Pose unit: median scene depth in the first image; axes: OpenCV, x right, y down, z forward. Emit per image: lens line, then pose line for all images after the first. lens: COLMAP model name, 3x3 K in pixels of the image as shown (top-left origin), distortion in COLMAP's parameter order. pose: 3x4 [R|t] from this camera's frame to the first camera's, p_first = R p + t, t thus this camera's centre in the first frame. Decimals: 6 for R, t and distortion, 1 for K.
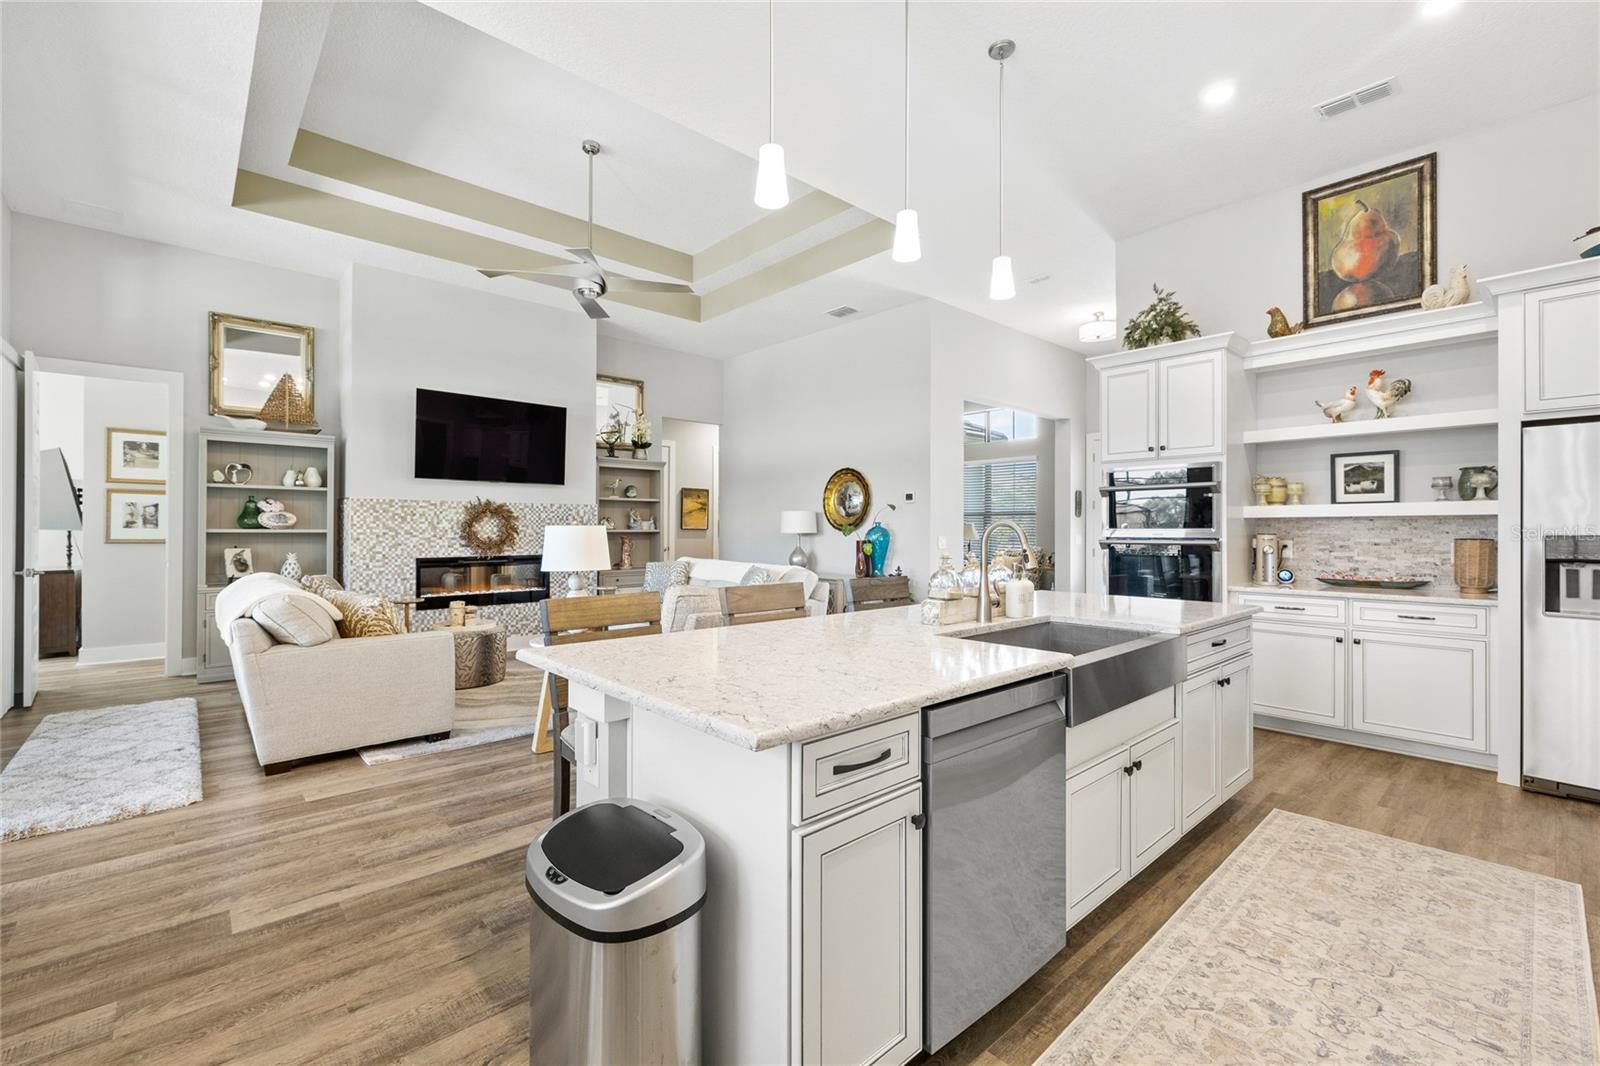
lens RADIAL K [[677.8, 0, 798.4], [0, 677.8, 530.0], [0, 0, 1]] dist [0.000184, -0.000215]
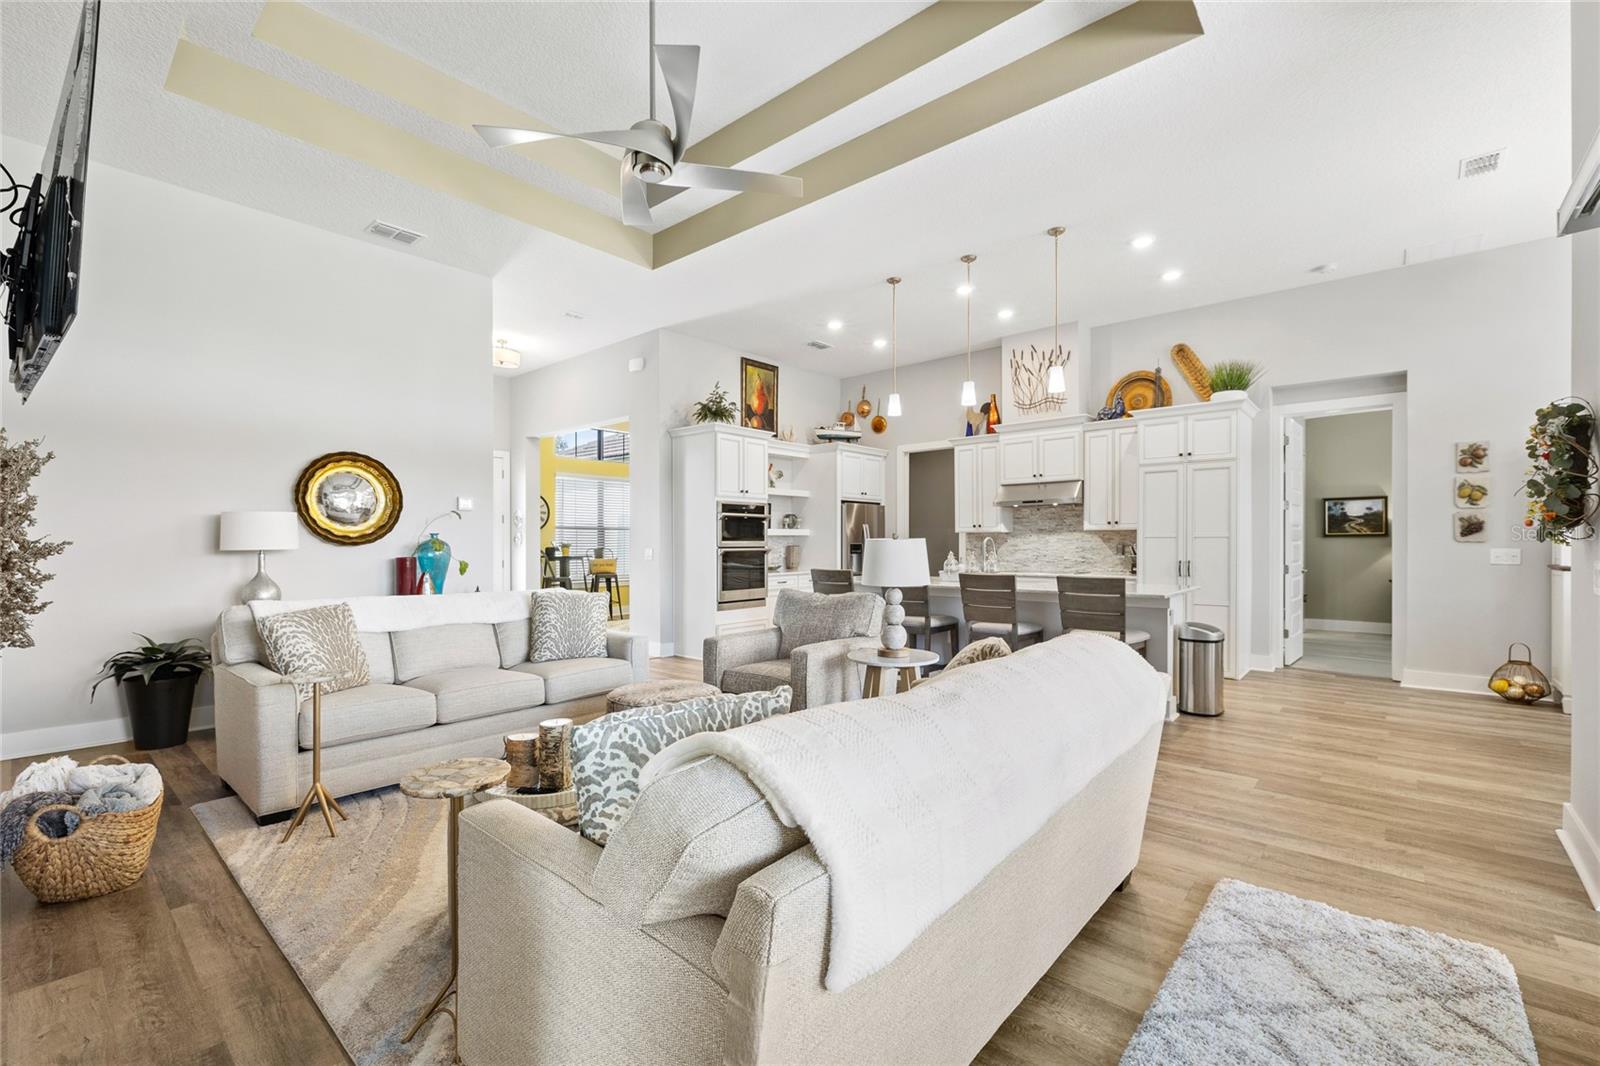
lens RADIAL K [[677.4, 0, 794.6], [0, 677.4, 545.5], [0, 0, 1]] dist [-0.001721, -0.000290]
pose [[-0.109377, -0.005075, 0.993987, -0.852423], [0.003099, 0.999980, 0.005447, -0.000216], [-0.993996, 0.003676, -0.109359, 0.834736]]
